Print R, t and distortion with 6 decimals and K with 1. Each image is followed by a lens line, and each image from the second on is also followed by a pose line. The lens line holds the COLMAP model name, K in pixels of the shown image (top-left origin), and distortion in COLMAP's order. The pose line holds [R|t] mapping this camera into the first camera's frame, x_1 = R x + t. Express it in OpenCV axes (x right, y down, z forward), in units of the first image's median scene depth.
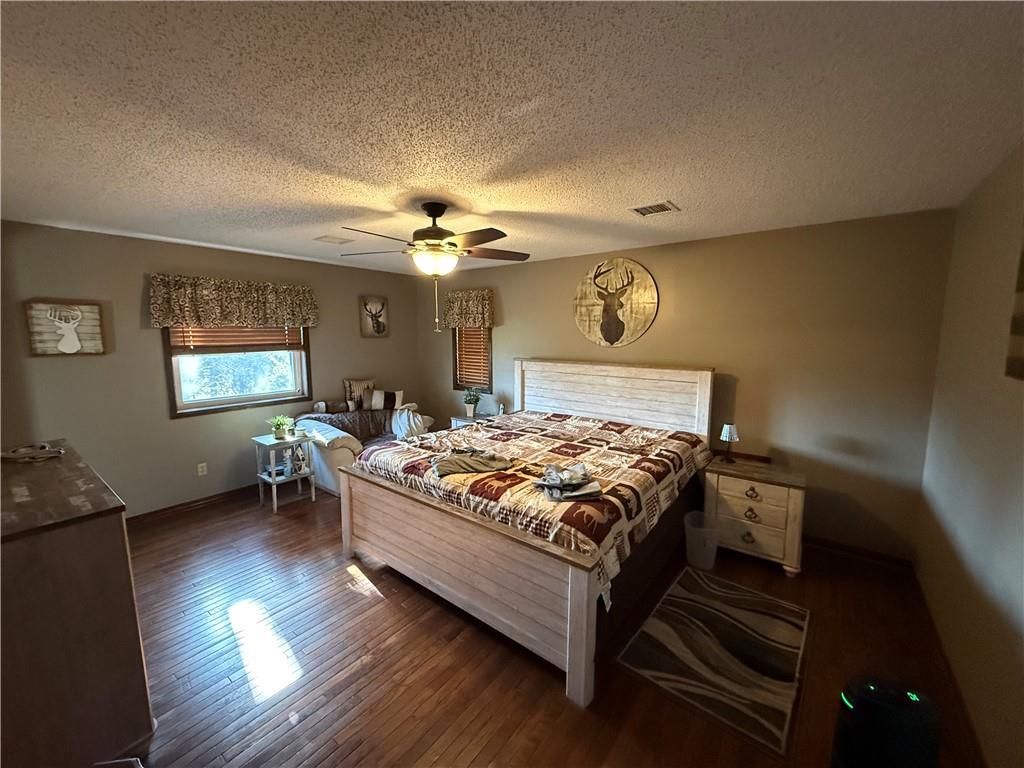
lens RADIAL K [[408.5, 0, 508.4], [0, 408.5, 381.9], [0, 0, 1]] dist [0.000687, 0.000135]
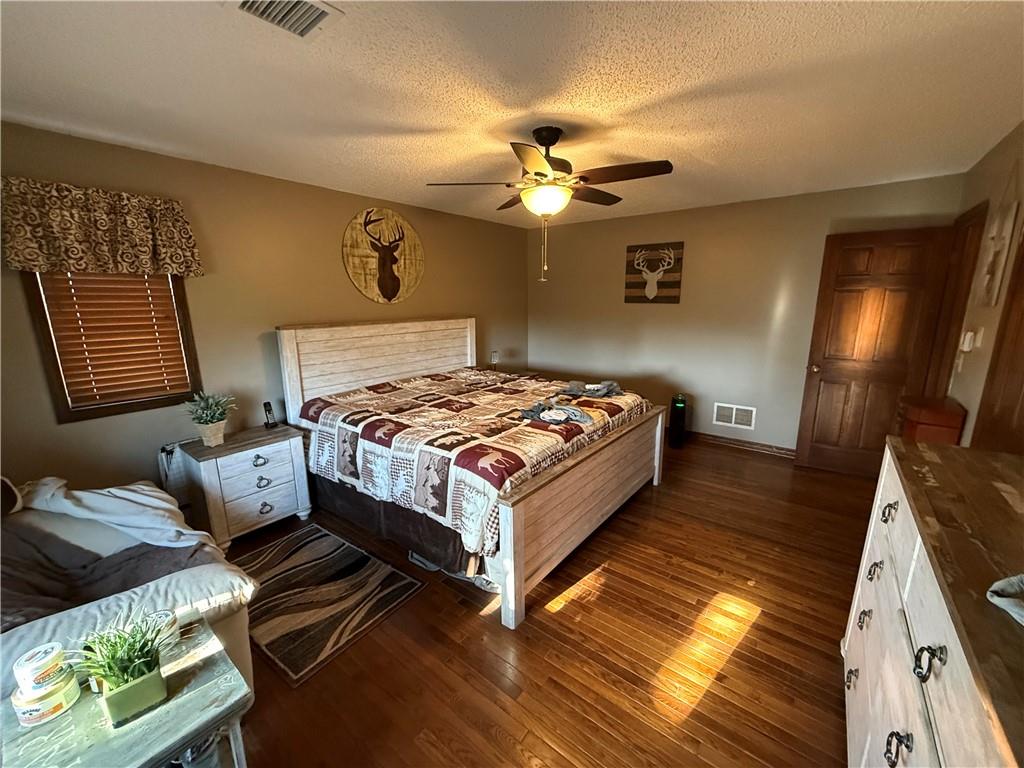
lens RADIAL K [[408.5, 0, 507.5], [0, 408.5, 384.5], [0, 0, 1]] dist [0.000687, 0.000135]
pose [[0.005177, -0.213007, 0.977037, -0.754108], [0.124748, 0.969555, 0.210715, -0.071837], [-0.992175, 0.120793, 0.031592, 0.744692]]
